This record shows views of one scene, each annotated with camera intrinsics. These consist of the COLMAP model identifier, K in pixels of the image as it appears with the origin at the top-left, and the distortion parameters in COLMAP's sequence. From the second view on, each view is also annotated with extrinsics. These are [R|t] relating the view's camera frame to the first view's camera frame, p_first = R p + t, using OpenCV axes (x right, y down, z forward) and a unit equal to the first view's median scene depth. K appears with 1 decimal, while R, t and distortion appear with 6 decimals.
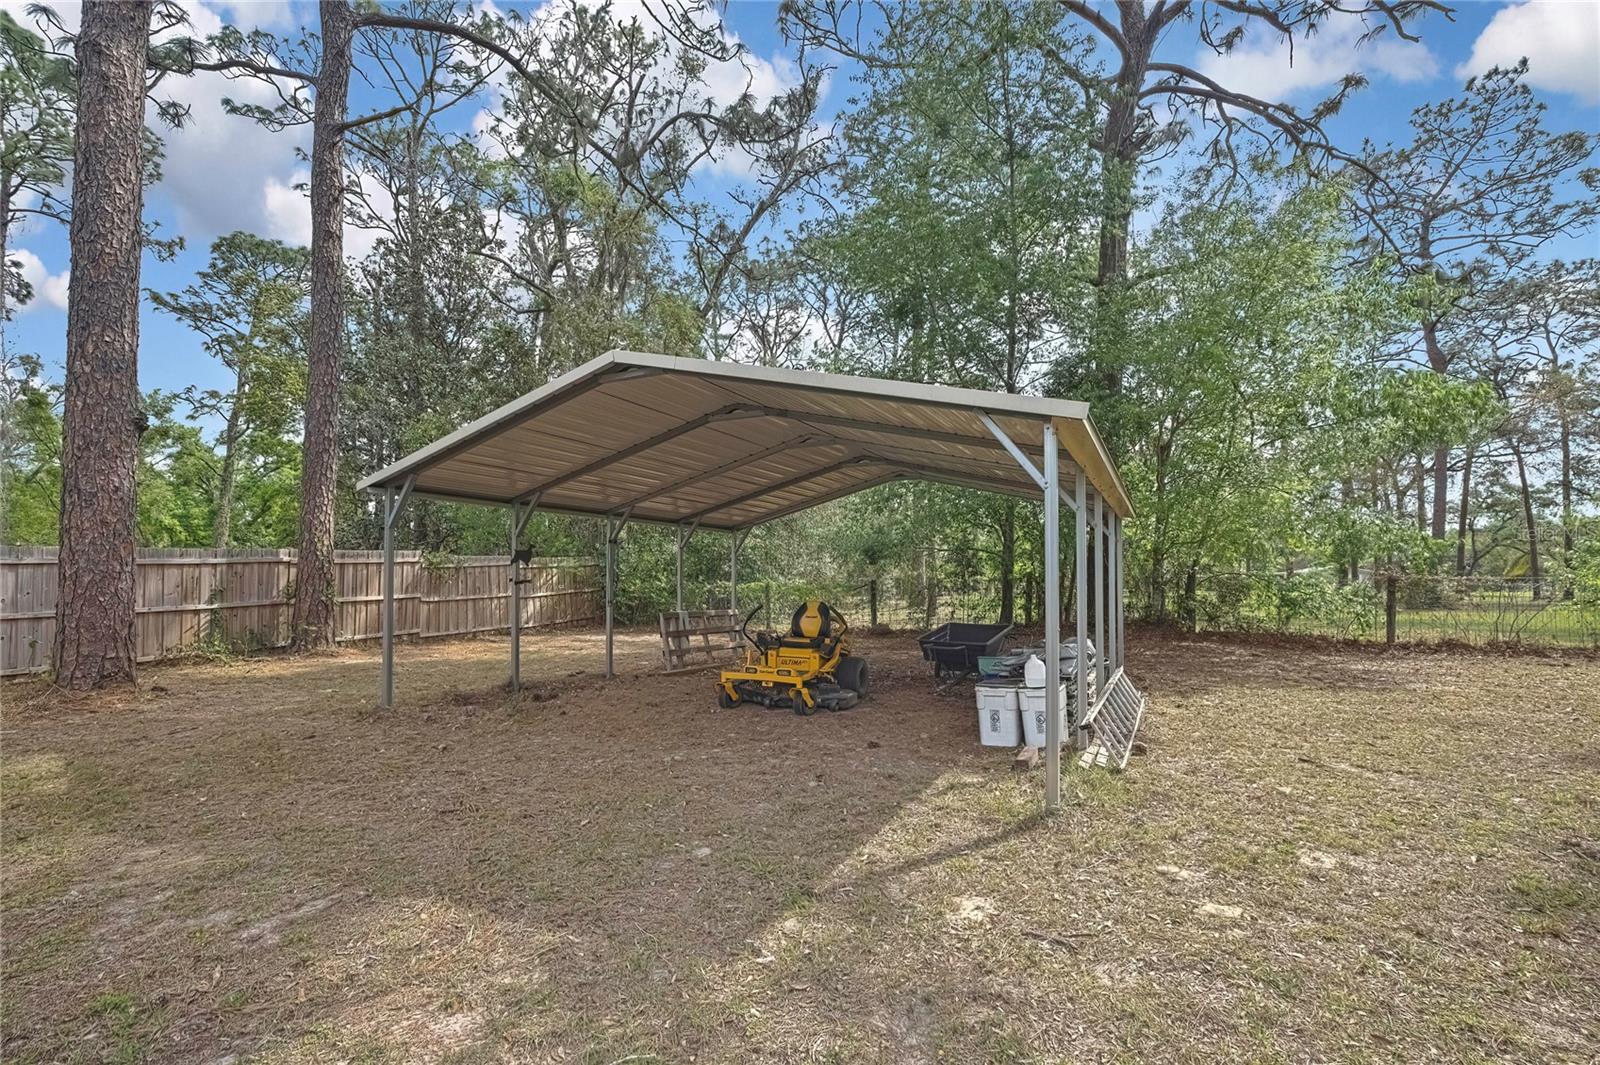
lens RADIAL K [[712.3, 0, 789.6], [0, 712.3, 546.6], [0, 0, 1]] dist [-0.008746, -0.000503]
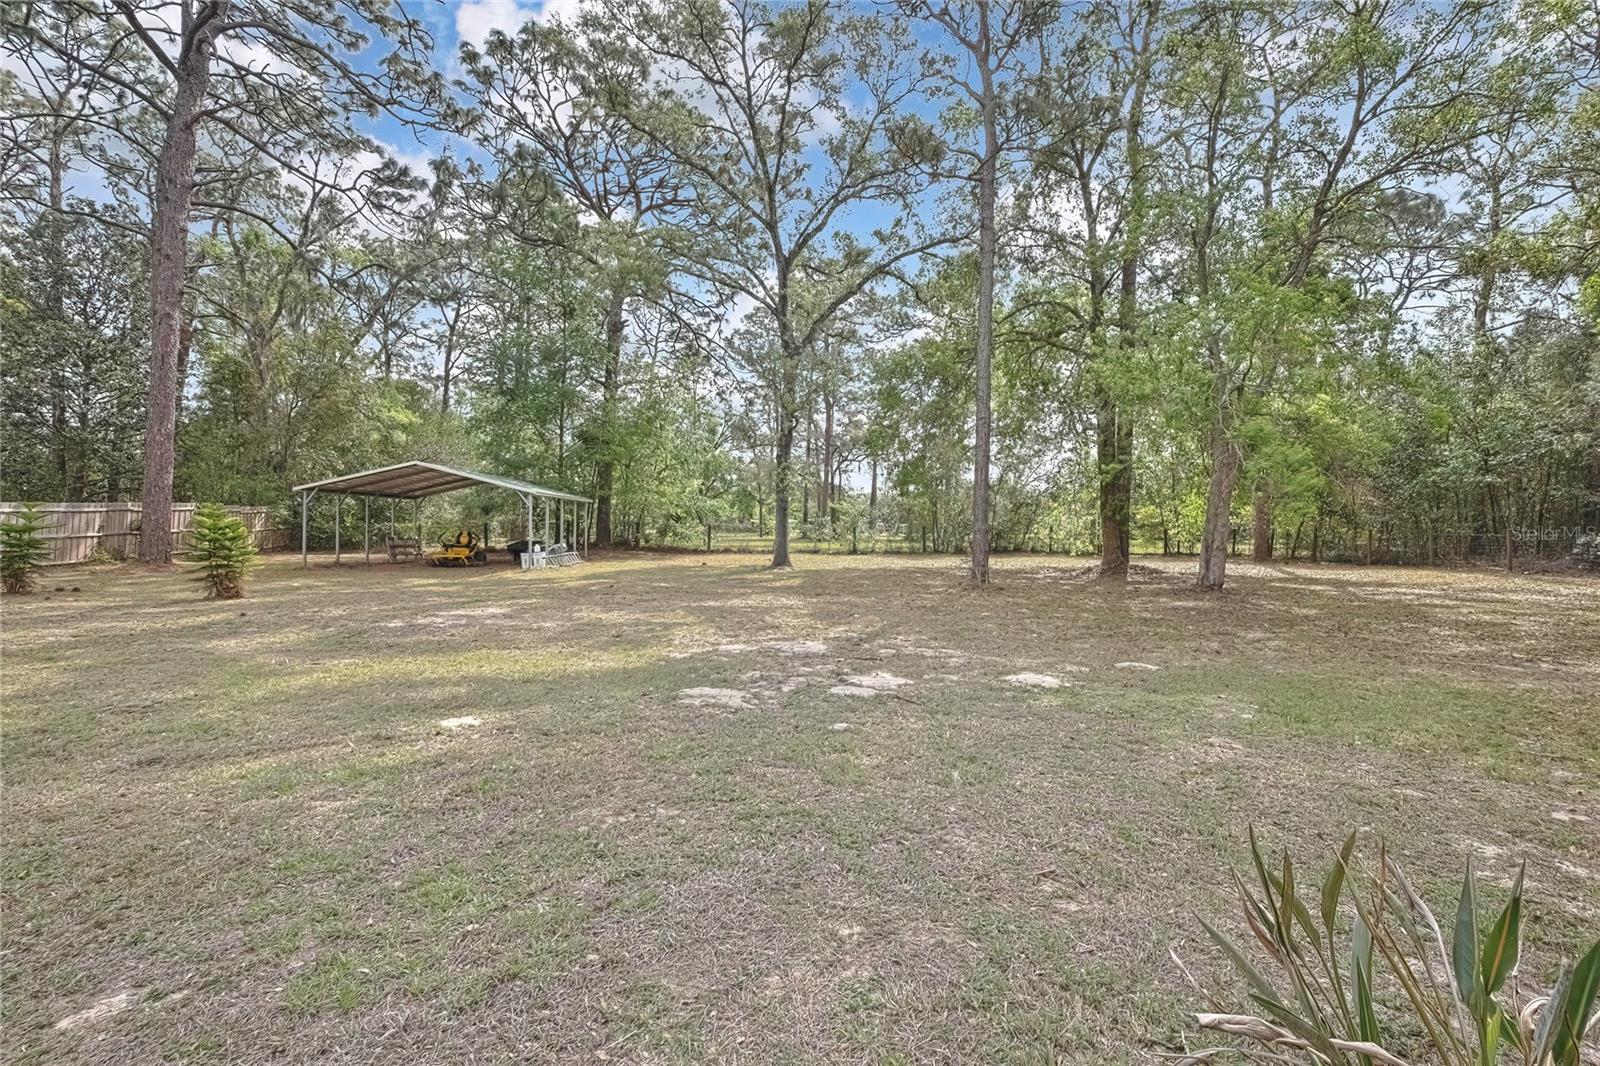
lens RADIAL K [[680.8, 0, 793.6], [0, 680.8, 530.9], [0, 0, 1]] dist [-0.011727, 0.000823]
pose [[0.851450, 0.003325, 0.524425, -0.199779], [-0.034443, 0.998176, 0.049591, -0.073180], [-0.523303, -0.060287, 0.850011, -1.431460]]
